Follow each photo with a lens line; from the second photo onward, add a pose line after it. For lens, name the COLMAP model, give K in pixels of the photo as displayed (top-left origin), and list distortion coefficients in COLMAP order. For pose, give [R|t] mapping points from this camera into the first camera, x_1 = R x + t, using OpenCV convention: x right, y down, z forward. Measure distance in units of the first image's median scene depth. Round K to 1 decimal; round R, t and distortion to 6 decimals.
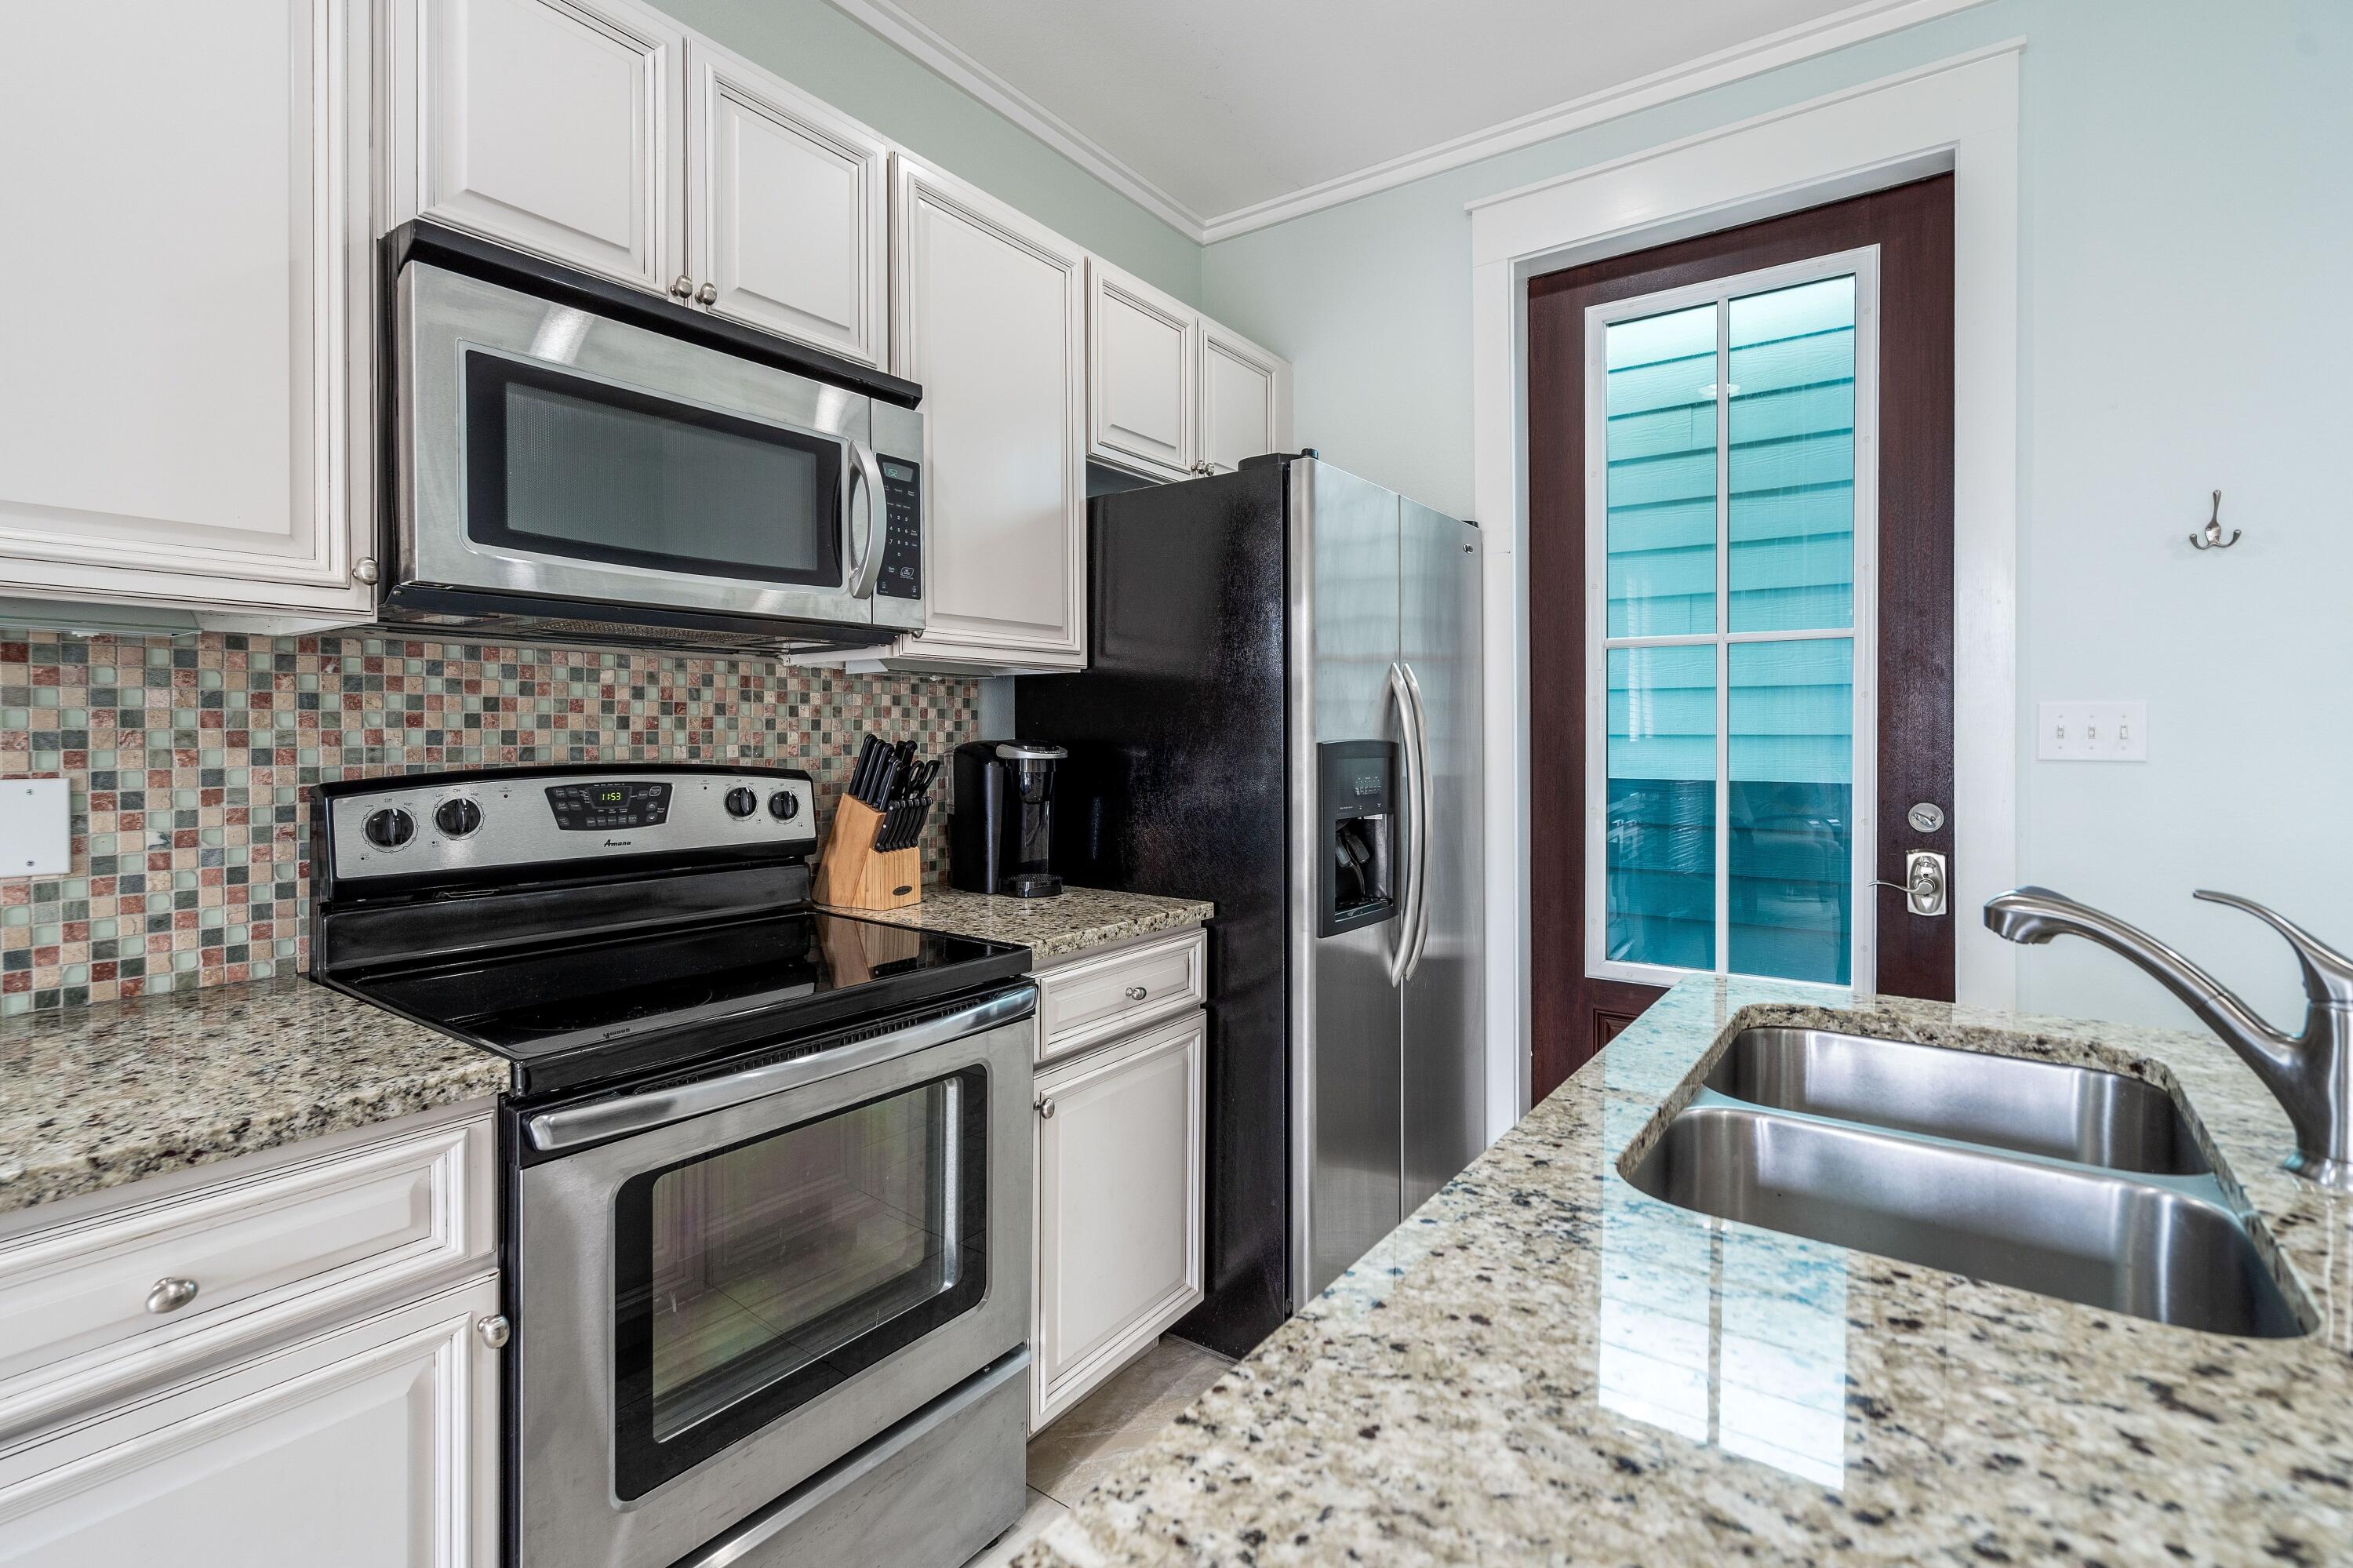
lens RADIAL K [[1096.0, 0, 1142.0], [0, 1096.0, 738.0], [0, 0, 1]] dist [0.001310, 0.000191]
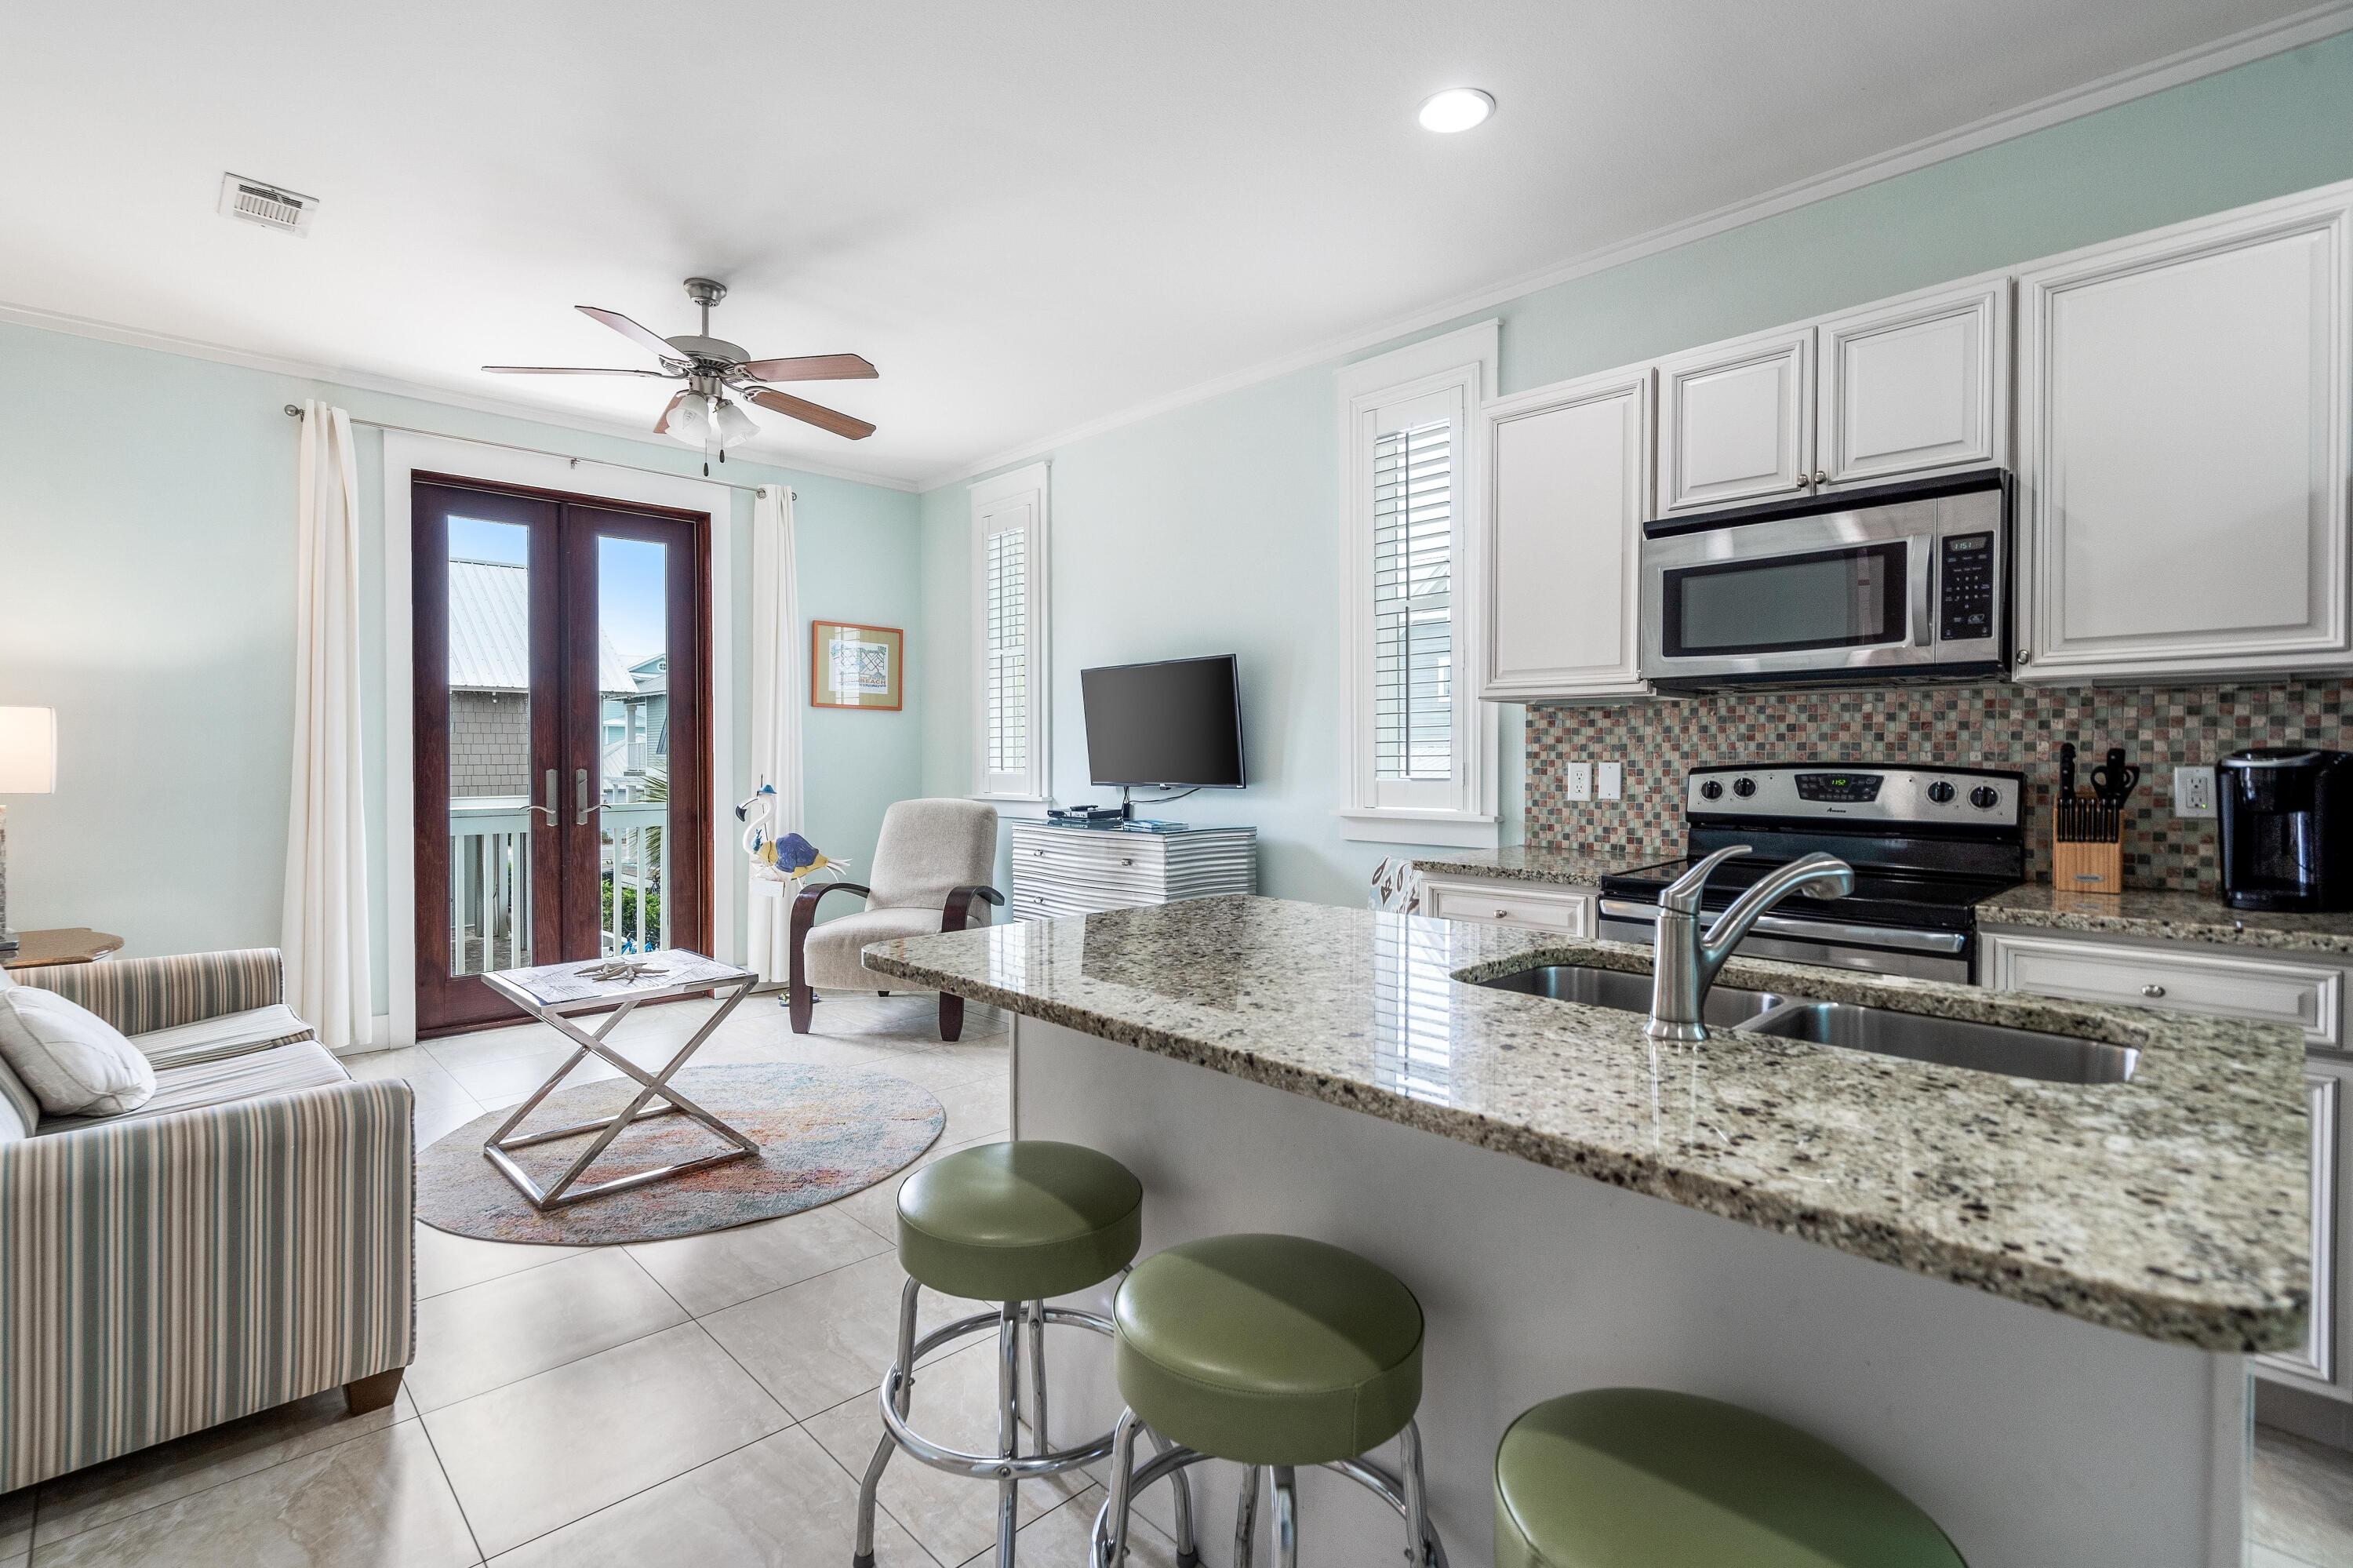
lens RADIAL K [[1096.0, 0, 1173.0], [0, 1096.0, 763.4], [0, 0, 1]] dist [0.001310, 0.000191]
pose [[-0.149664, 0.009714, -0.988689, 1.304970], [-0.003752, 0.999939, 0.010392, 0.012337], [0.988730, 0.005265, -0.149618, 0.267991]]
